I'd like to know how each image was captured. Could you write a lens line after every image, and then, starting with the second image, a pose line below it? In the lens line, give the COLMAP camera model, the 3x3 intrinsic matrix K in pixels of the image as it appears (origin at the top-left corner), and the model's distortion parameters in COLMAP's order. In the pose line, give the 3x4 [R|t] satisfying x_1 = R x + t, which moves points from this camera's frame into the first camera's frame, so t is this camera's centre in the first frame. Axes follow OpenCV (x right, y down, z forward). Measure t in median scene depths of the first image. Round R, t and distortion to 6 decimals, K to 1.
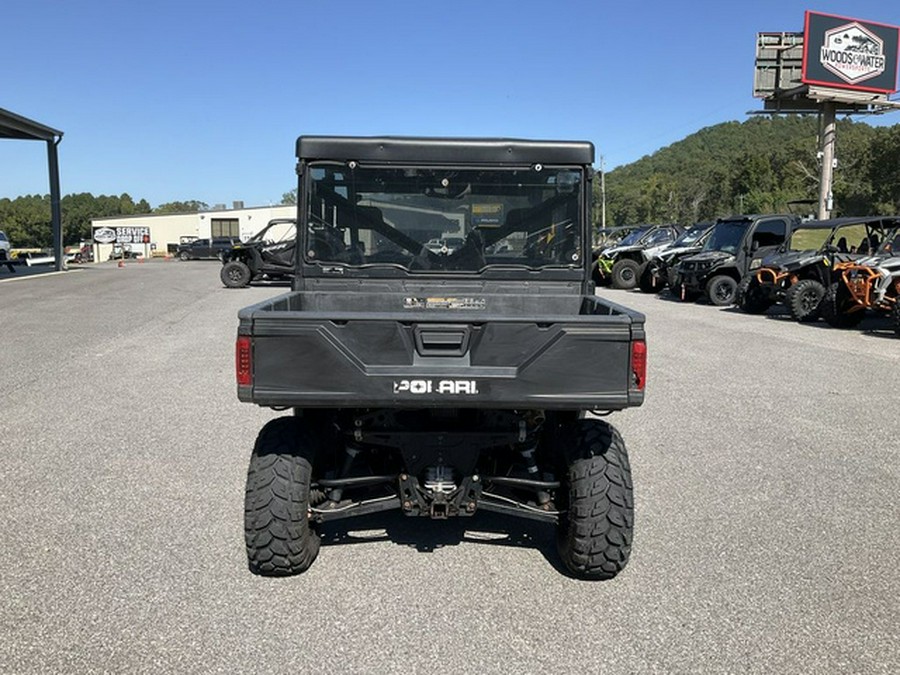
lens RADIAL K [[747.6, 0, 450.0], [0, 747.6, 337.5], [0, 0, 1]] dist [0.040188, -0.082129]
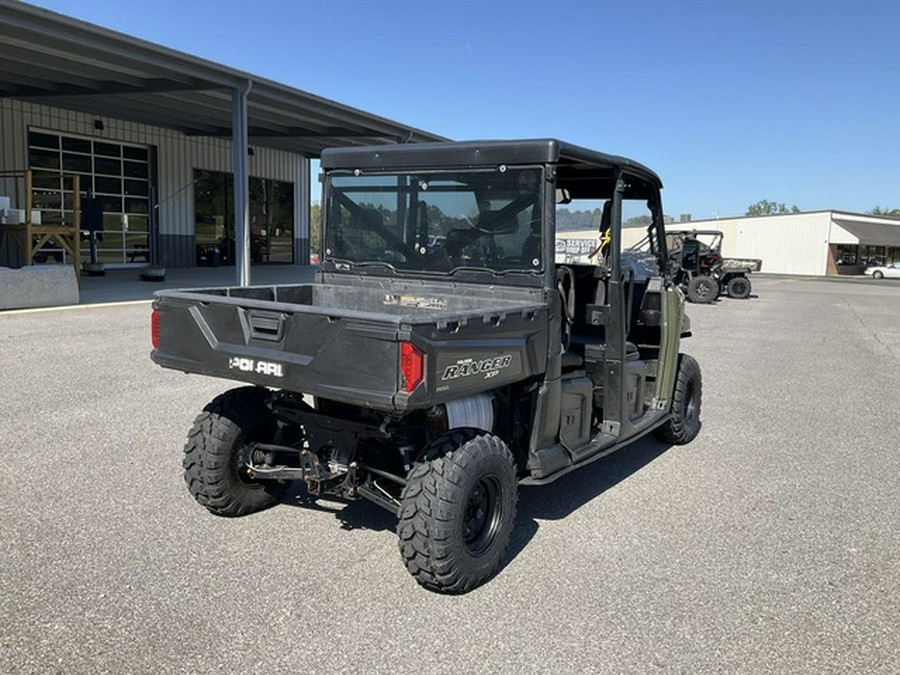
lens RADIAL K [[747.6, 0, 450.0], [0, 747.6, 337.5], [0, 0, 1]] dist [0.040188, -0.082129]
pose [[0.824850, 0.088483, -0.558384, 0.103483], [-0.098292, 0.995079, 0.012485, -0.002424], [0.556741, 0.044587, 0.829489, 0.027899]]
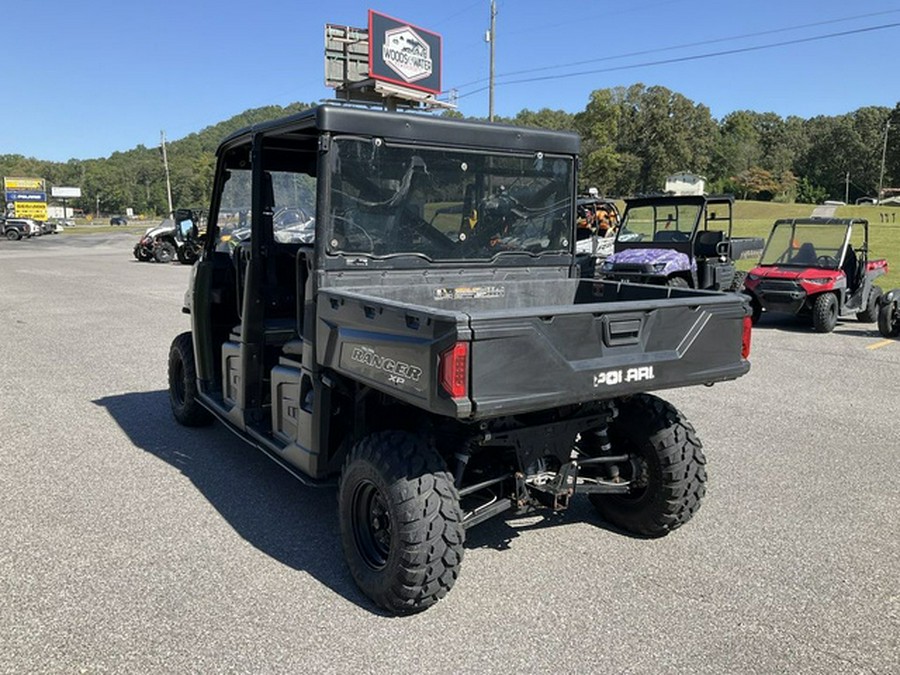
lens RADIAL K [[743.9, 0, 448.3], [0, 743.9, 339.2], [0, 0, 1]] dist [0.058227, -0.118518]
pose [[0.840390, -0.082185, 0.535715, -0.091774], [0.066981, 0.996608, 0.047816, -0.005747], [-0.537827, -0.004301, 0.843044, 0.034704]]
